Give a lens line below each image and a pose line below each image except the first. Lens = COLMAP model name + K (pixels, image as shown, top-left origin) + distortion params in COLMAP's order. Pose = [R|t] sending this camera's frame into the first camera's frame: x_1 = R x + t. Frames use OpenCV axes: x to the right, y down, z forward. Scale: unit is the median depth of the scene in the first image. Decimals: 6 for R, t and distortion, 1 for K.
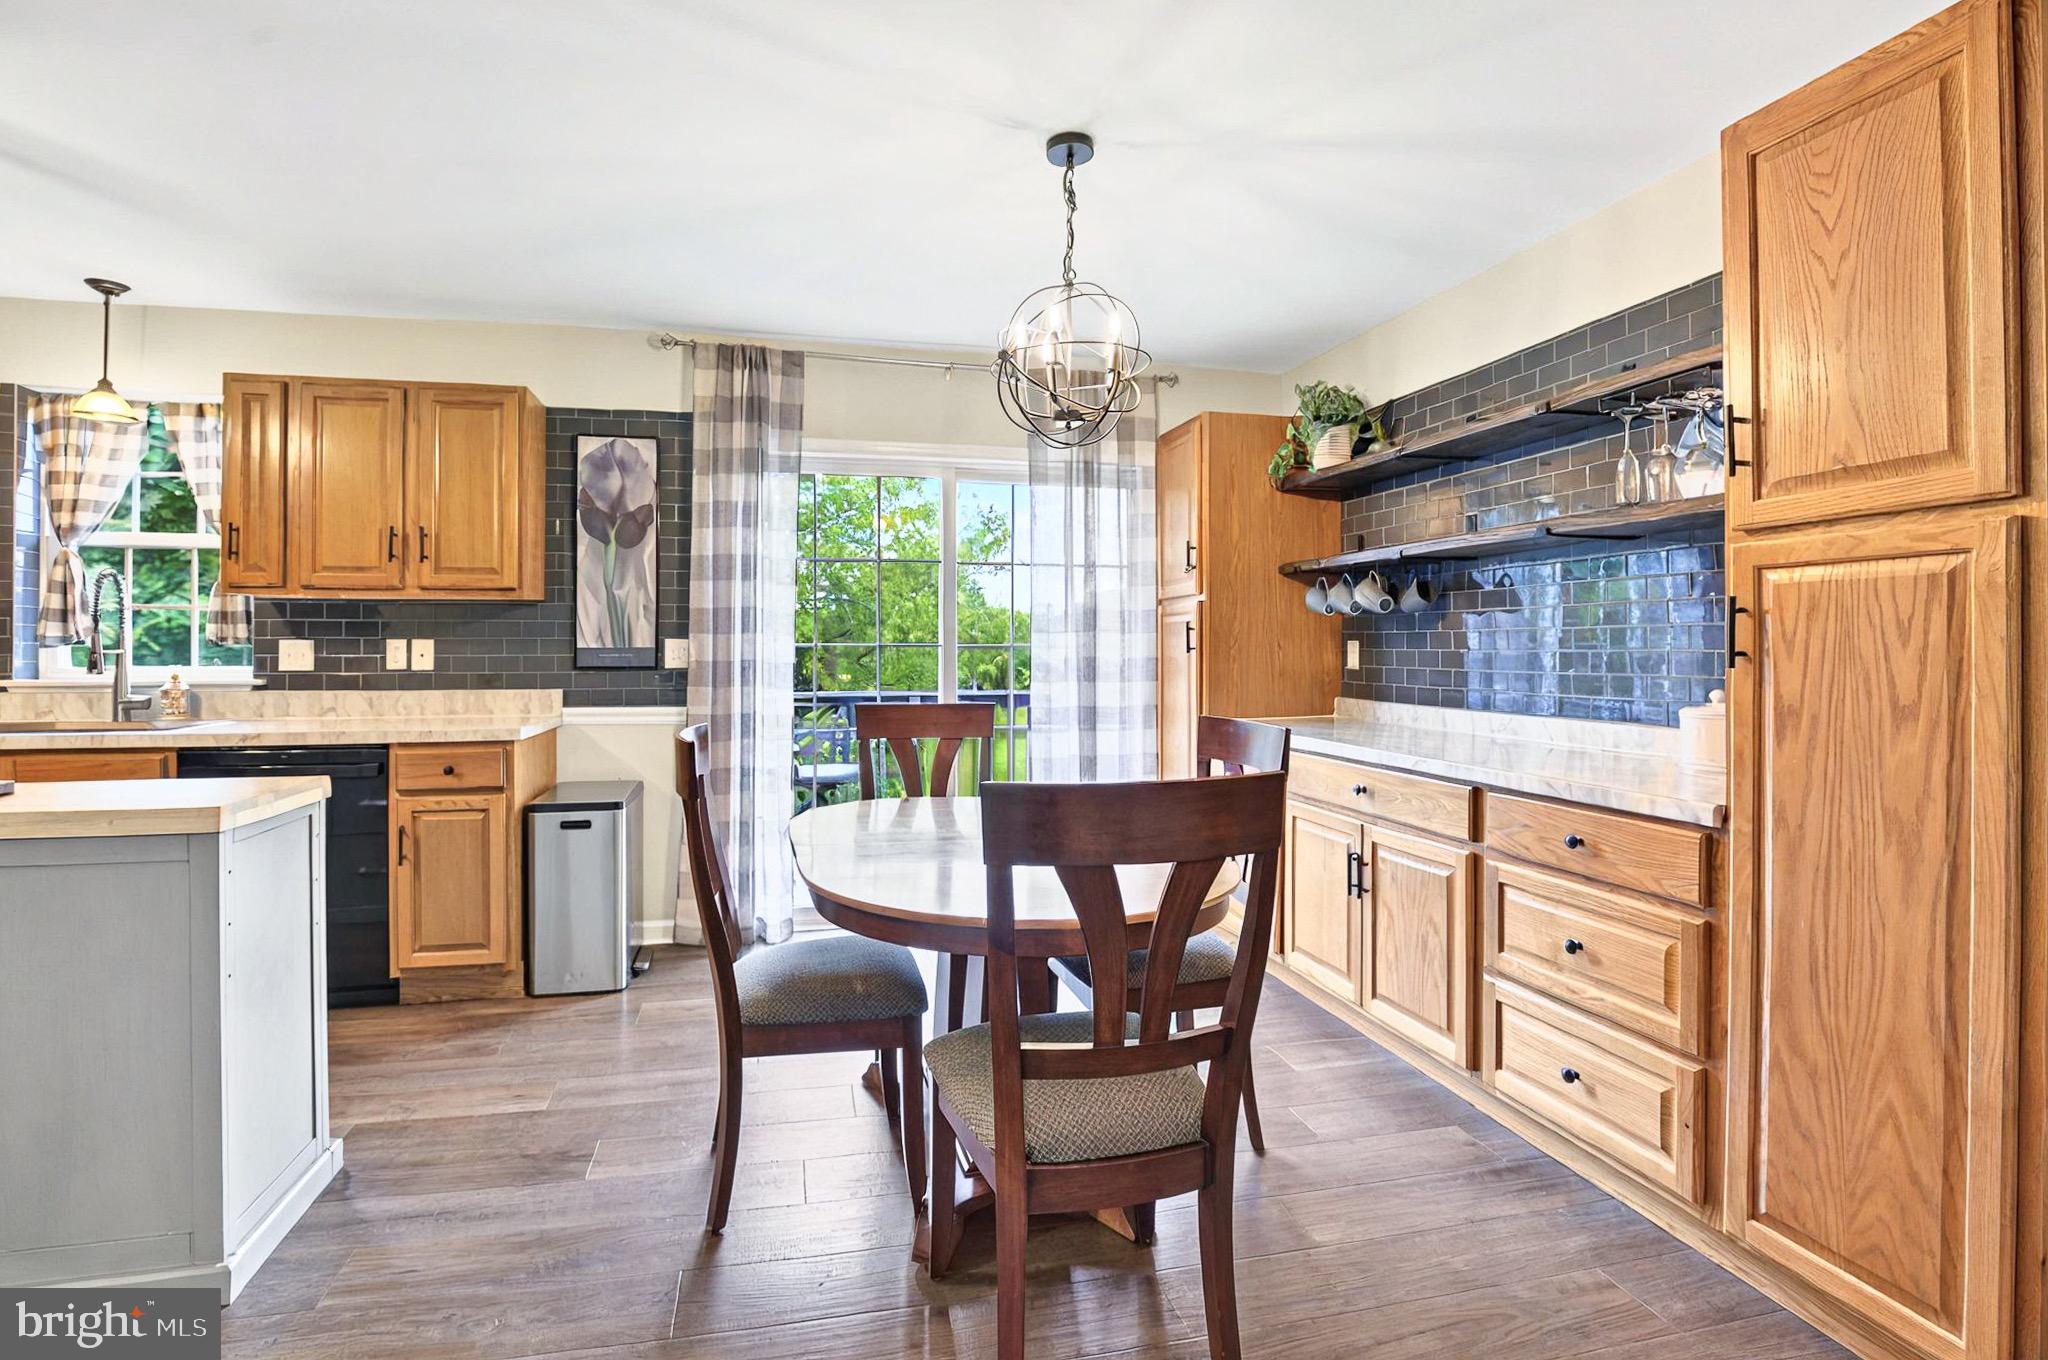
lens RADIAL K [[962.3, 0, 980.0], [0, 962.3, 641.9], [0, 0, 1]] dist [-0.020664, 0.000558]
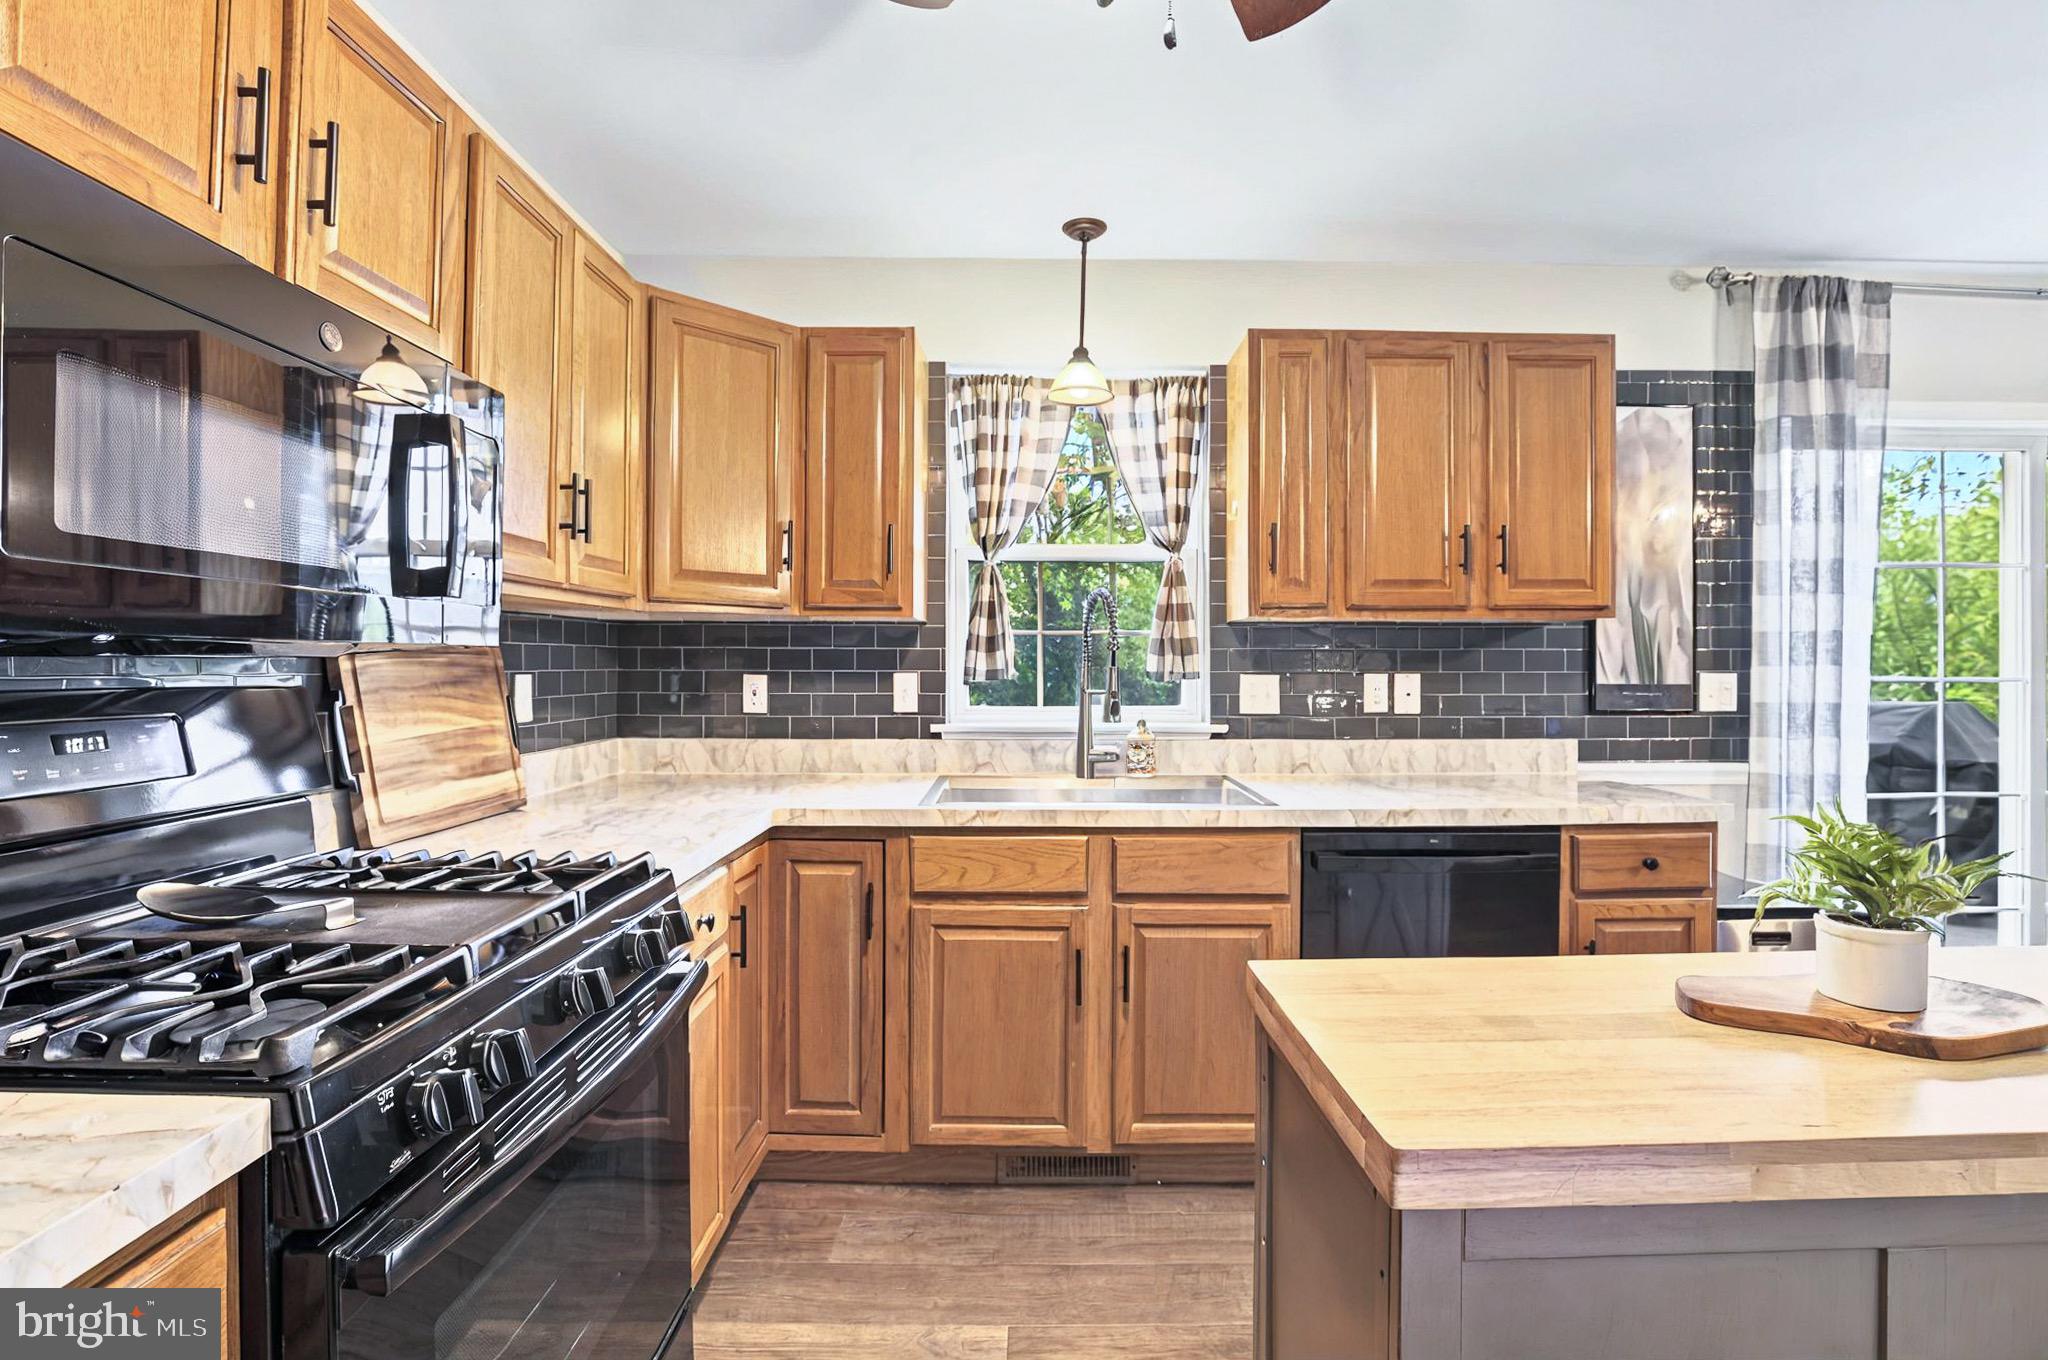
lens RADIAL K [[943.6, 0, 1035.6], [0, 943.6, 654.6], [0, 0, 1]] dist [-0.035141, 0.003823]
pose [[0.981058, -0.001046, -0.193712, -0.750344], [0.001459, 0.999997, 0.001987, -0.020592], [0.193709, -0.002232, 0.981056, 0.199894]]
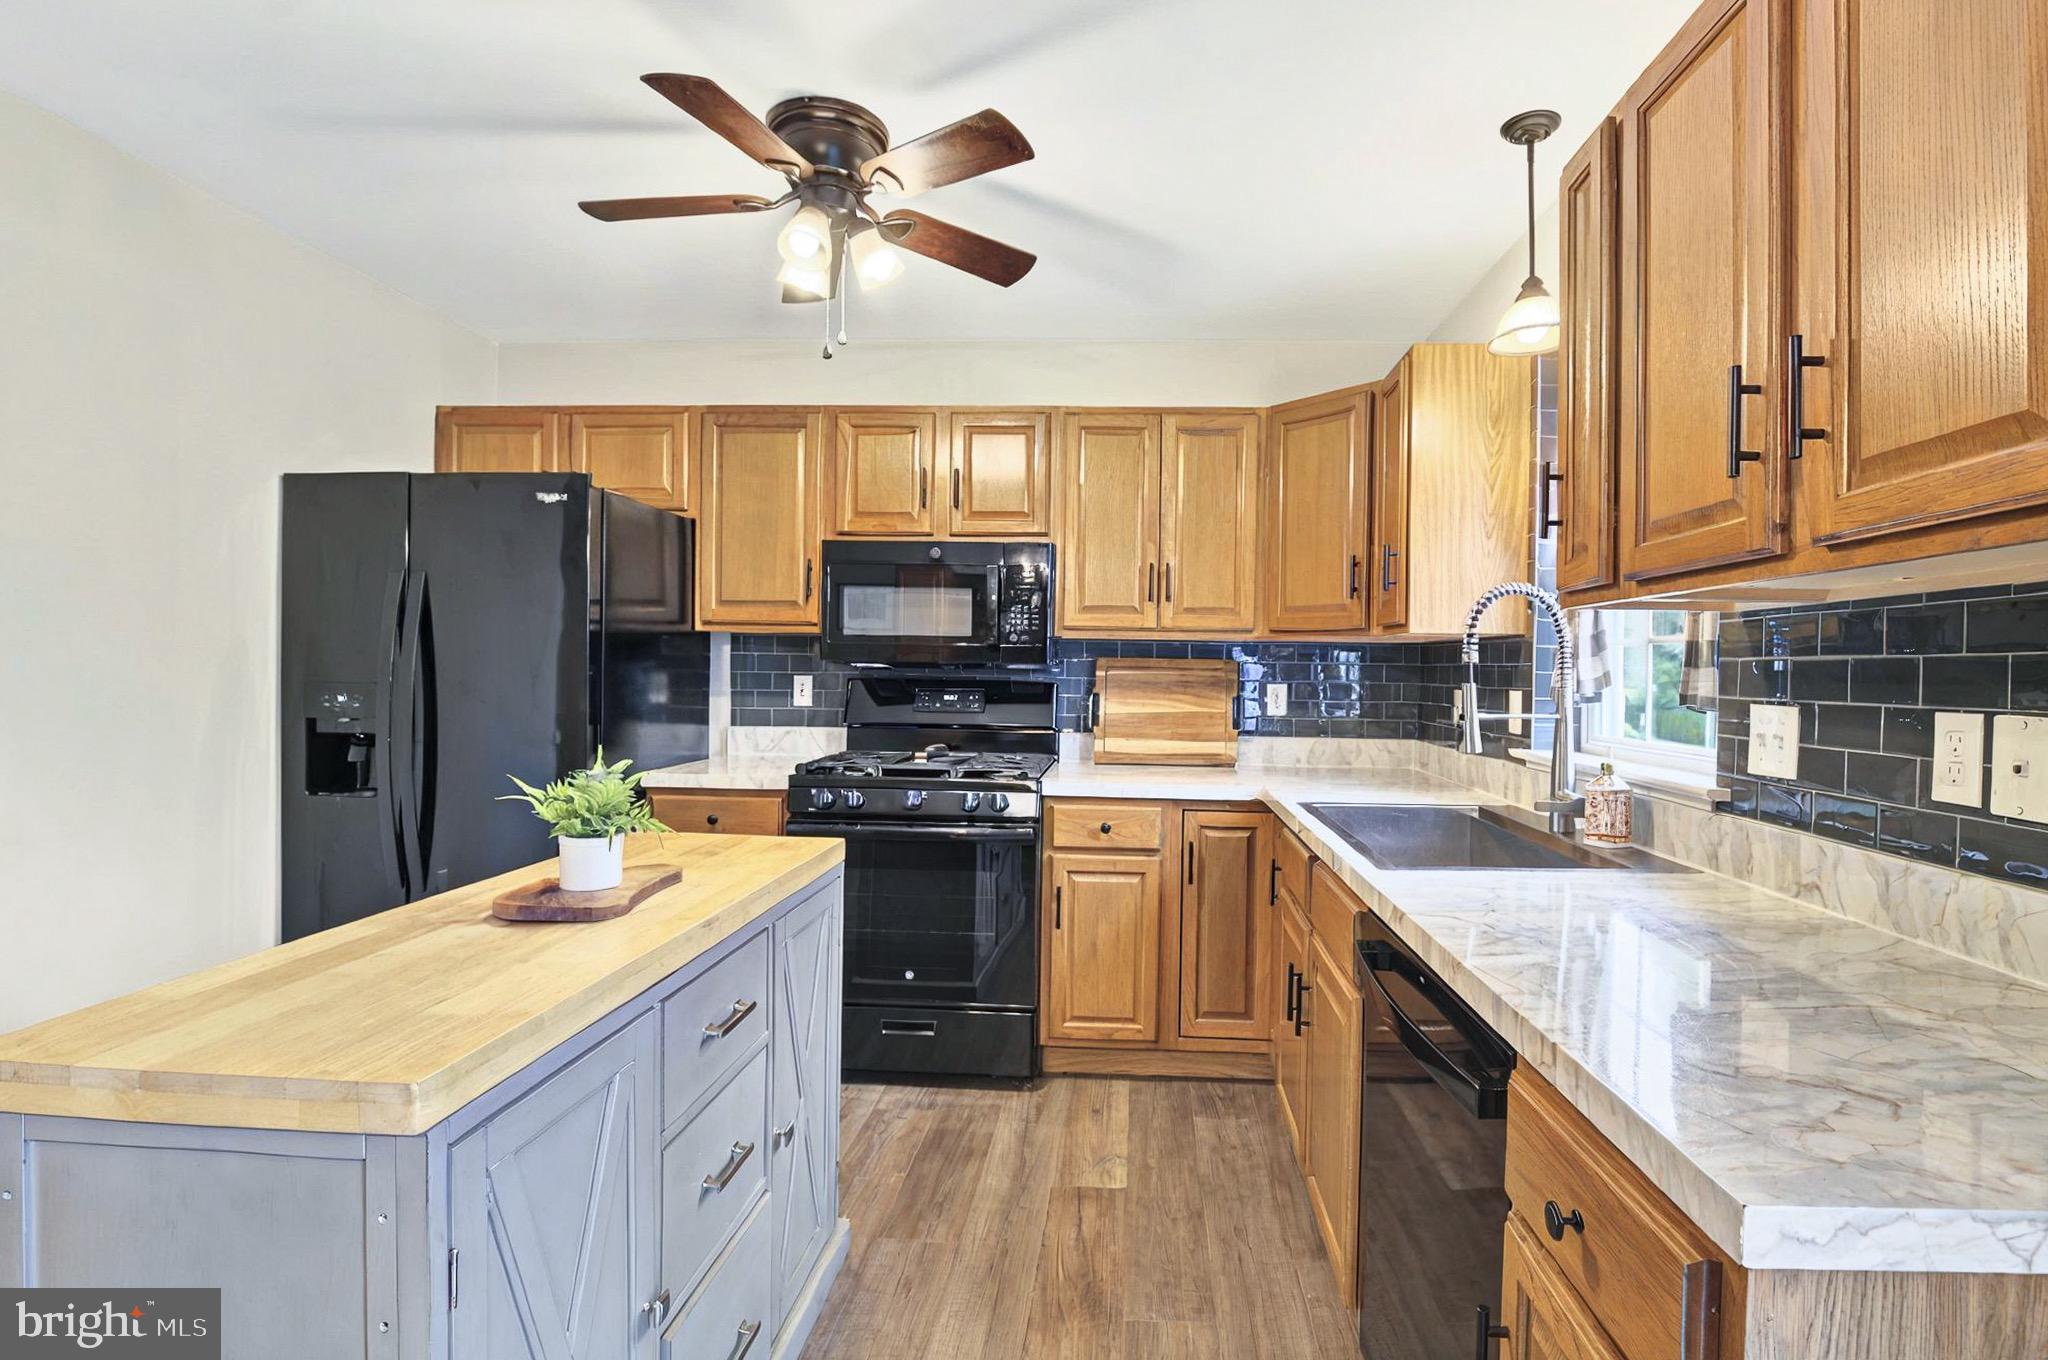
lens RADIAL K [[950.4, 0, 1089.3], [0, 950.4, 678.3], [0, 0, 1]] dist [-0.038981, -0.000021]
pose [[-0.245489, 0.001369, -0.969398, -0.236971], [-0.008637, 0.999956, 0.003599, -0.013324], [0.969361, 0.009257, -0.245466, 0.805001]]
